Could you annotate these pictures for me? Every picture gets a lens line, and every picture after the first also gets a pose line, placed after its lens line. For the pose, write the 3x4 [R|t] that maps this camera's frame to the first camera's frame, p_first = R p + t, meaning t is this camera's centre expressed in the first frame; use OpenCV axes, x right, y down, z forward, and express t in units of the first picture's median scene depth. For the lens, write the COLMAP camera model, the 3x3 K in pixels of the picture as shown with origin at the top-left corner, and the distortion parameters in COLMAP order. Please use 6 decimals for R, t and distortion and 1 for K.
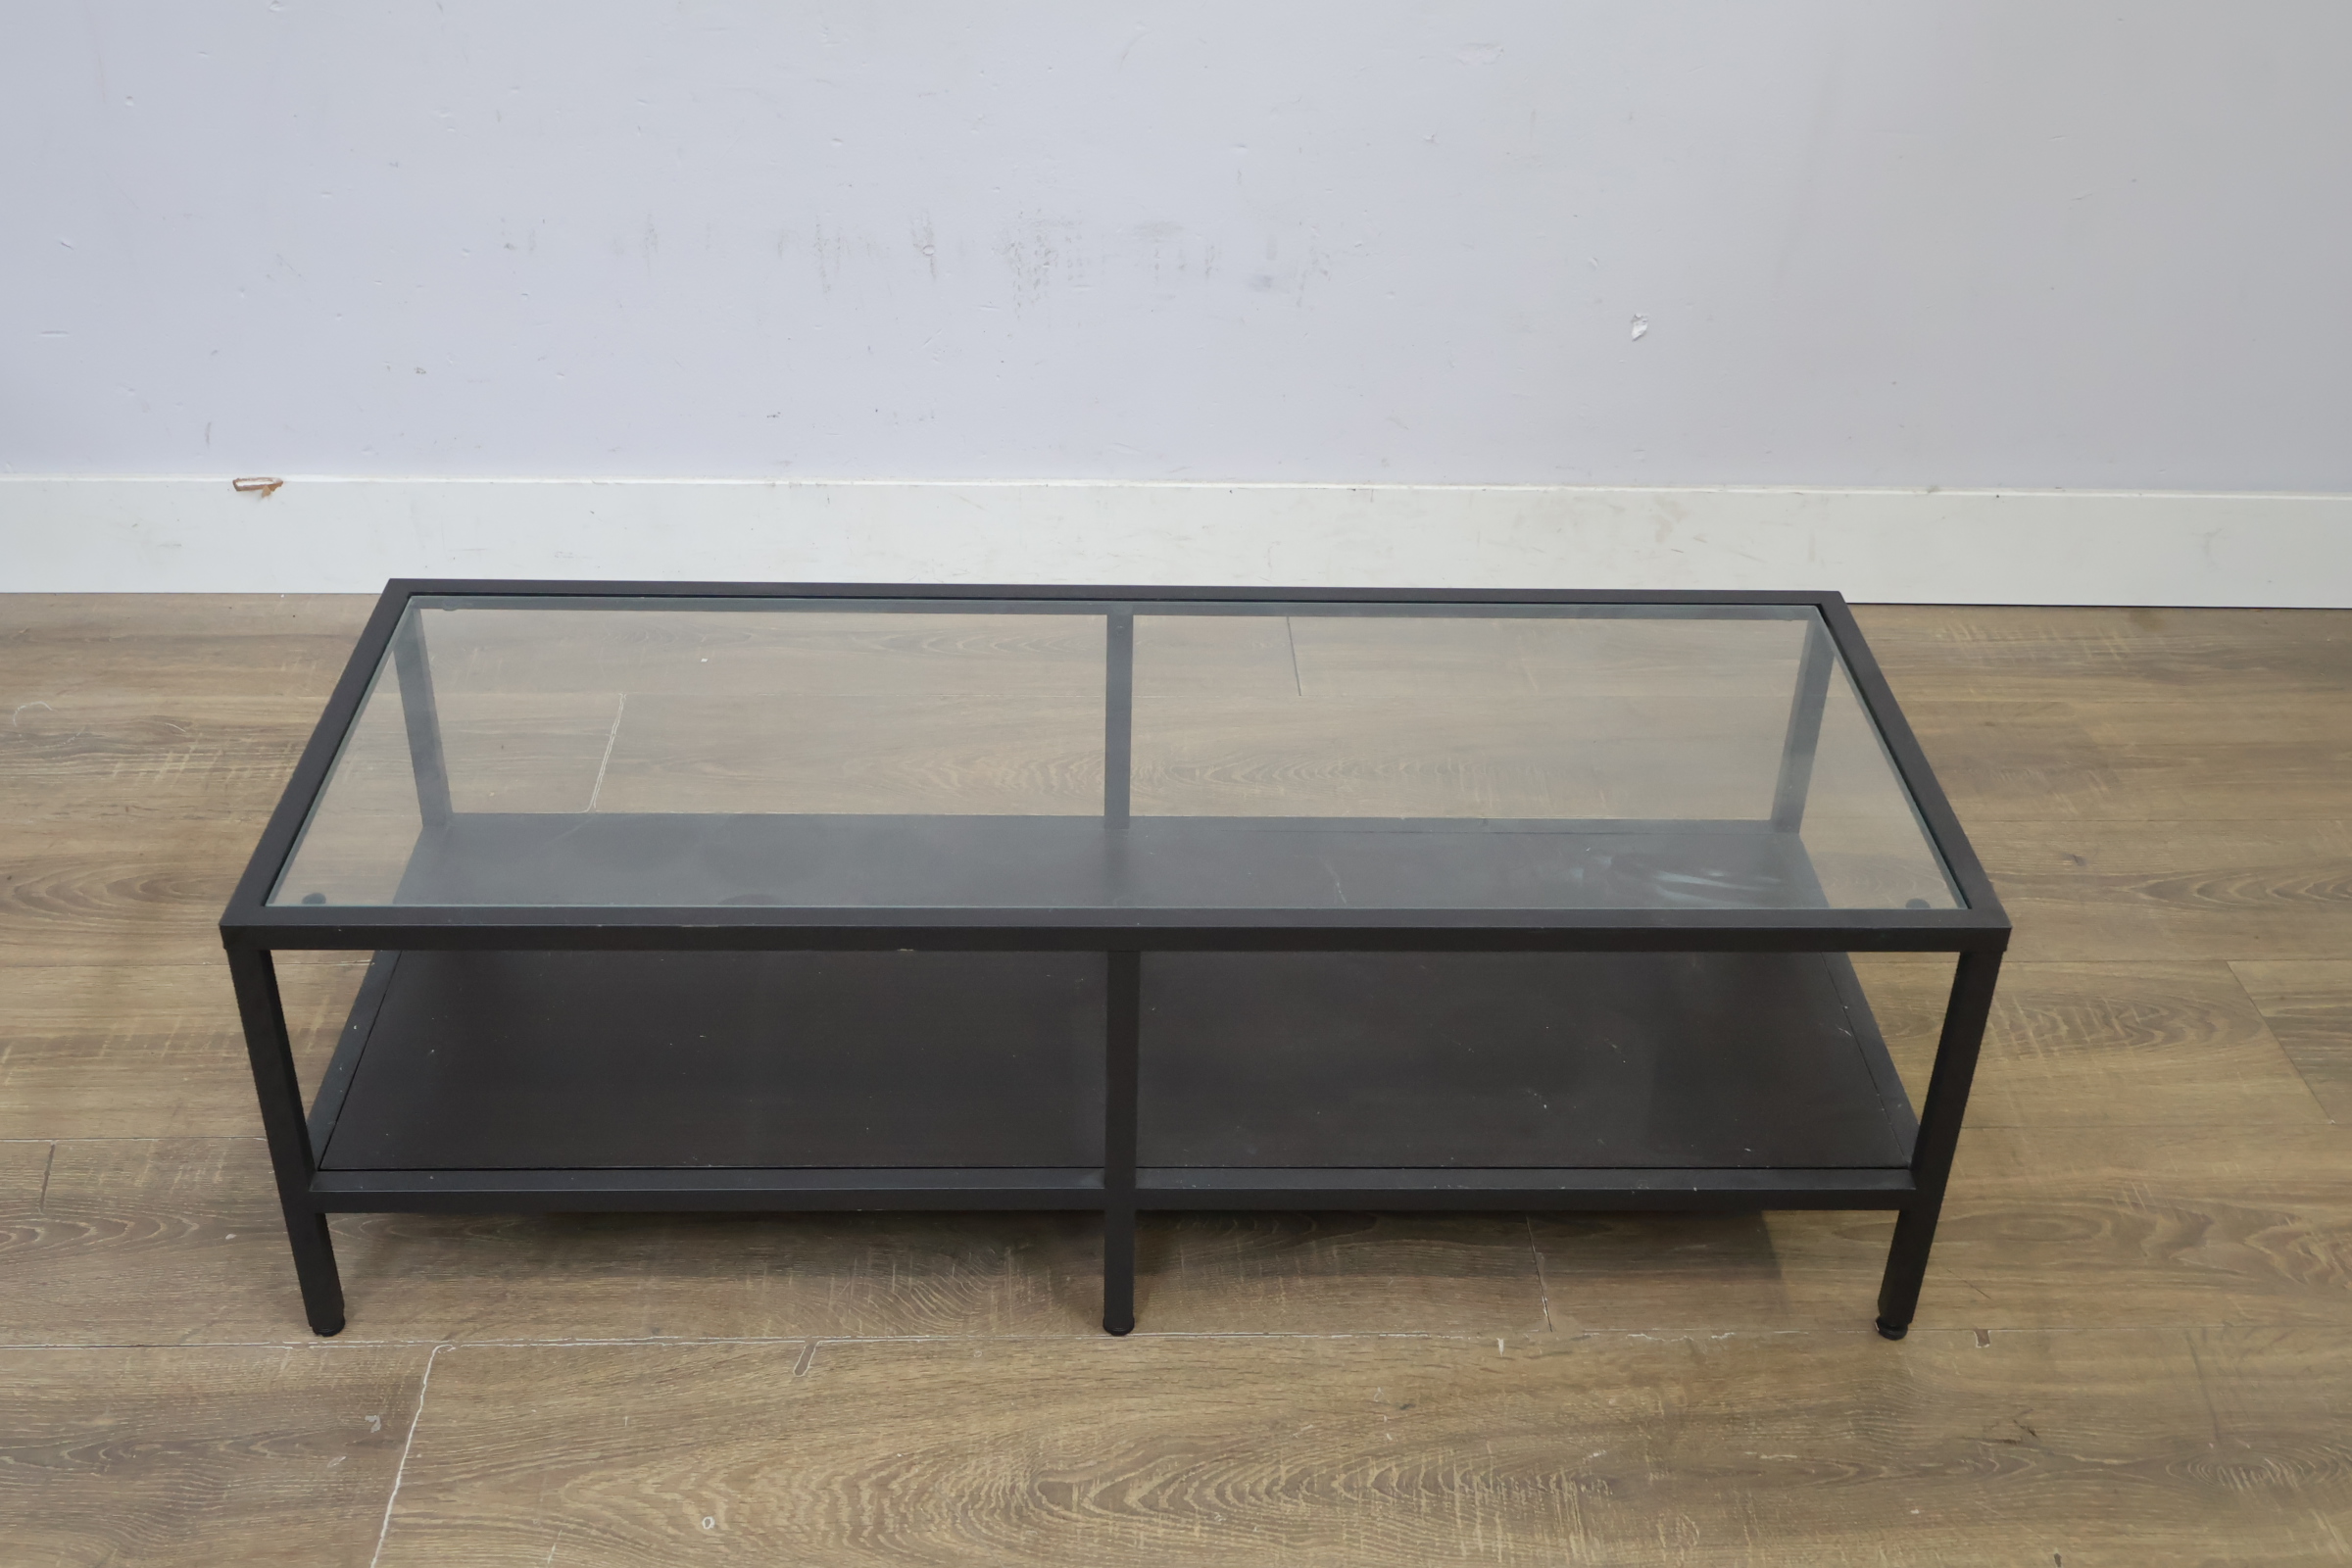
lens RADIAL K [[2488.3, 0, 1177.9], [0, 2488.3, 783.1], [0, 0, 1]] dist [-0.007452, 0.000000]
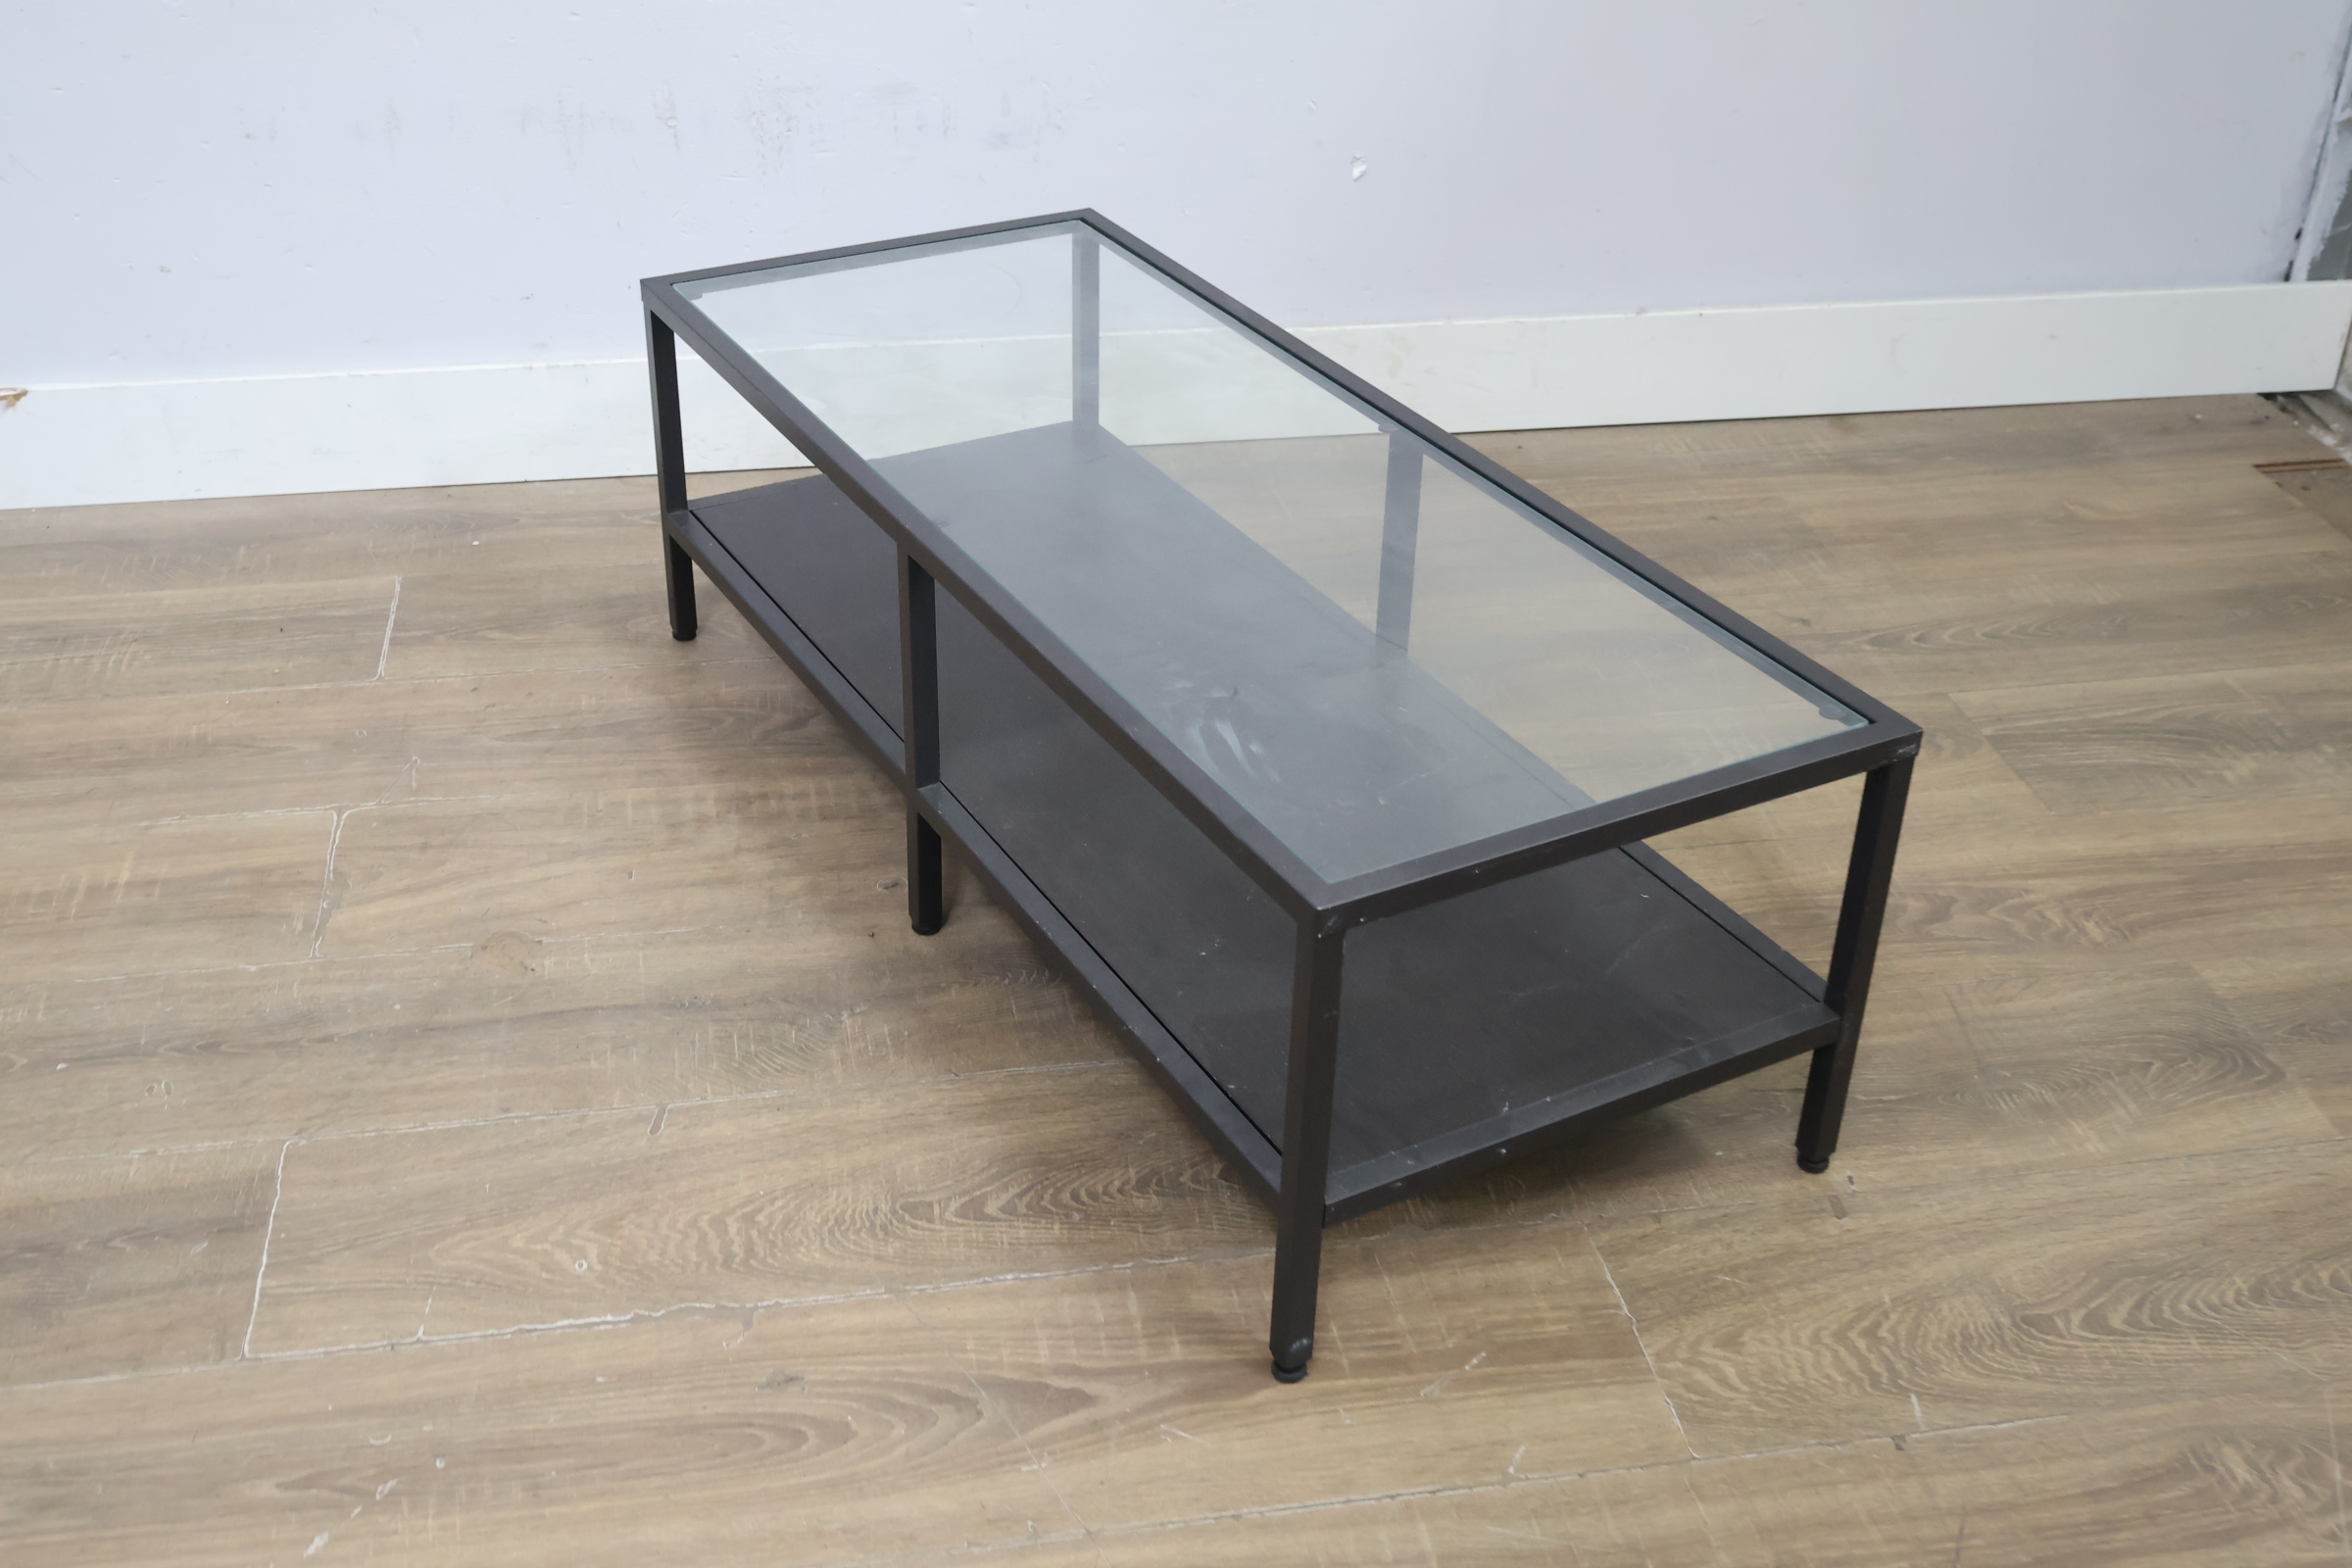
lens RADIAL K [[2488.3, 0, 1170.0], [0, 2488.3, 774.6], [0, 0, 1]] dist [-0.007452, 0.000000]
pose [[0.991018, -0.076163, 0.109924, -0.037787], [0.078349, 0.996802, -0.015695, 0.108329], [-0.108377, 0.024166, 0.993816, -0.040736]]
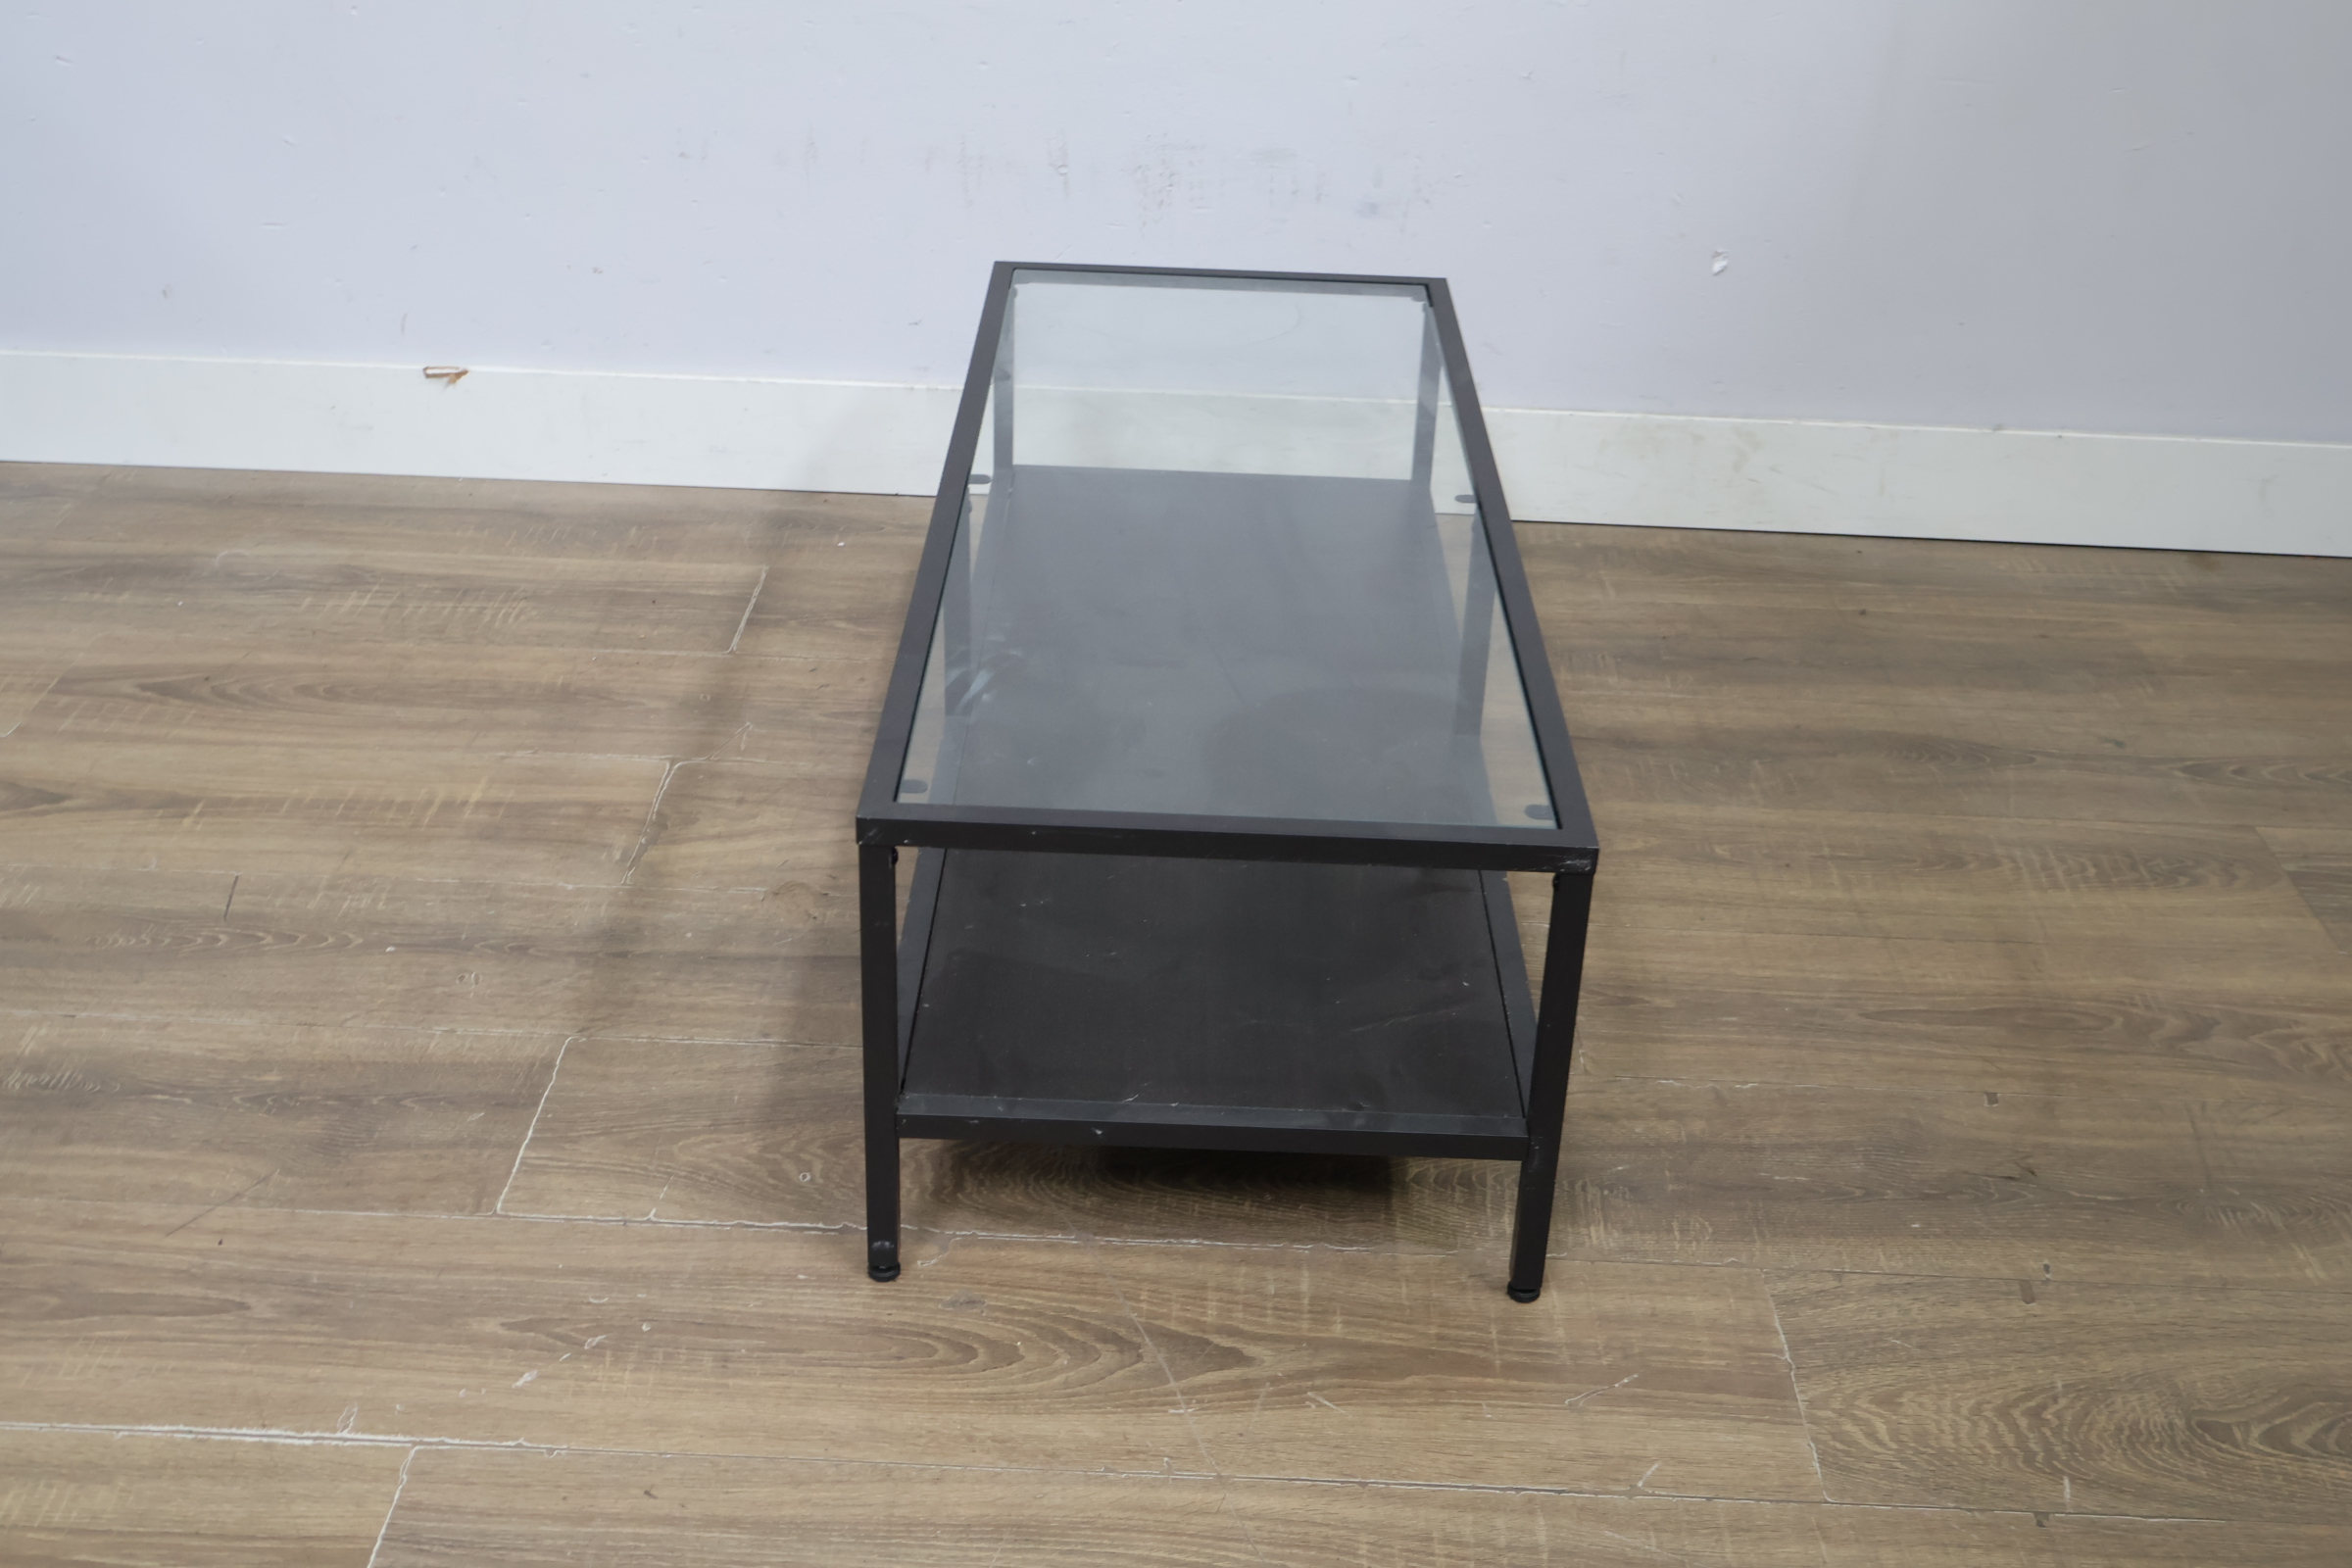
lens RADIAL K [[2488.3, 0, 1187.8], [0, 2488.3, 792.4], [0, 0, 1]] dist [-0.007452, 0.000000]
pose [[0.998031, 0.036150, -0.051254, 0.025696], [-0.039270, 0.997351, -0.061236, 0.155583], [0.048904, 0.063128, 0.996807, -0.085203]]
